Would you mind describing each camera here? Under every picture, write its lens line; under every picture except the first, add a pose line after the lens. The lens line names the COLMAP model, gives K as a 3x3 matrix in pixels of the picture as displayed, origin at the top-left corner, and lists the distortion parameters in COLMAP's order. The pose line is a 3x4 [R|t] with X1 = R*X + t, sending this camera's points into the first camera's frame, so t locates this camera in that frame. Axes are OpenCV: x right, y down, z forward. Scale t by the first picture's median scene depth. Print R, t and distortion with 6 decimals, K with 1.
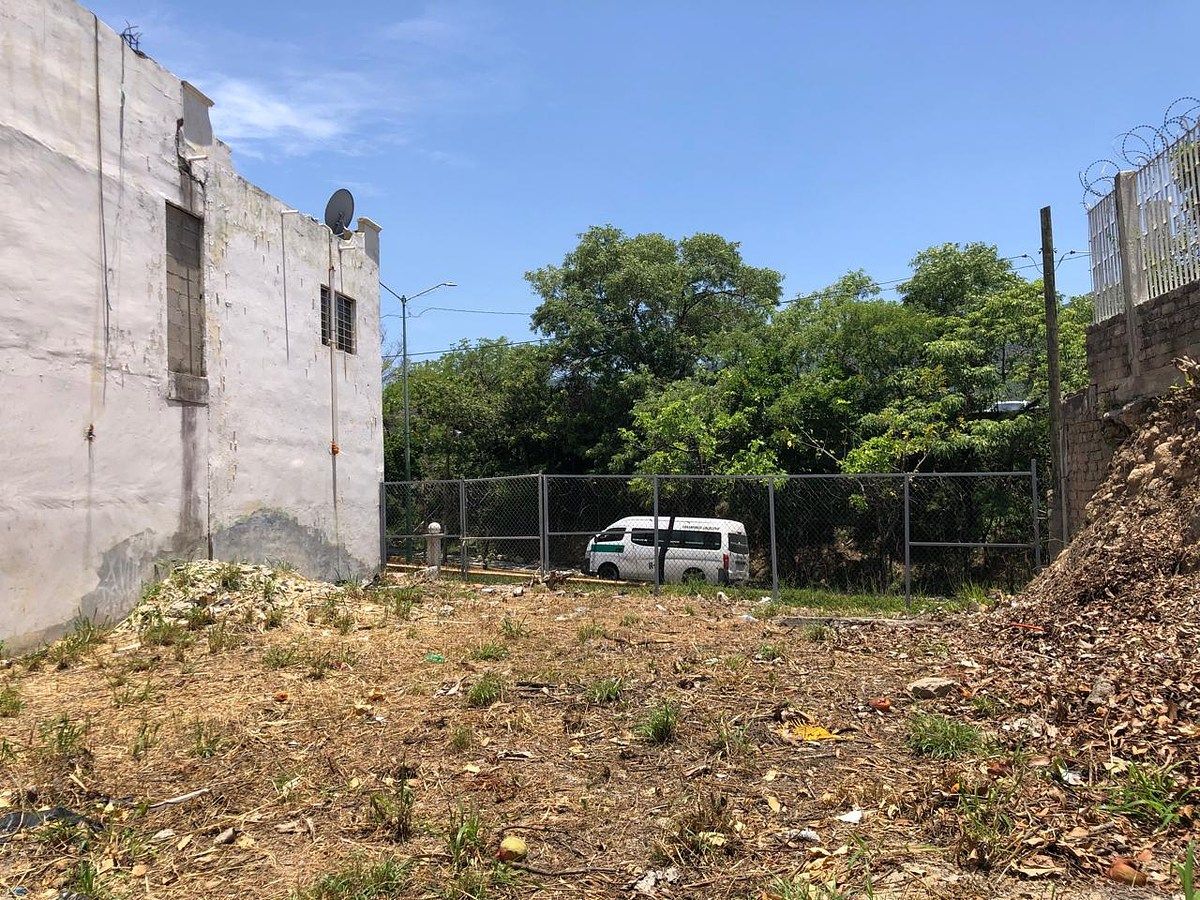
lens RADIAL K [[979.2, 0, 566.5], [0, 979.2, 439.9], [0, 0, 1]] dist [-0.007142, 0.001266]
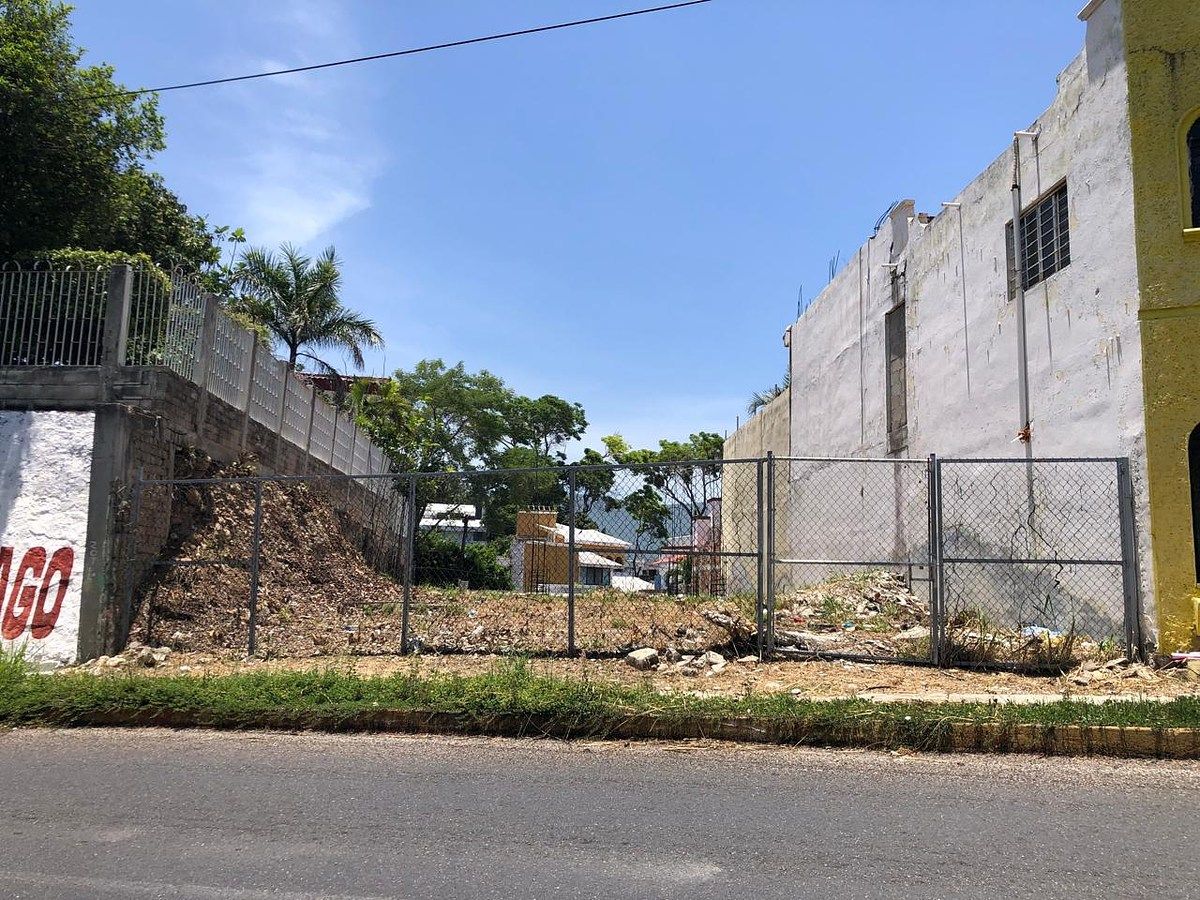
lens RADIAL K [[979.2, 0, 566.5], [0, 979.2, 439.9], [0, 0, 1]] dist [-0.007142, 0.001266]
pose [[-0.981635, -0.024932, -0.189133, 0.300678], [0.012529, 0.980856, -0.194329, 0.198240], [0.190358, -0.193129, -0.962530, 2.190875]]
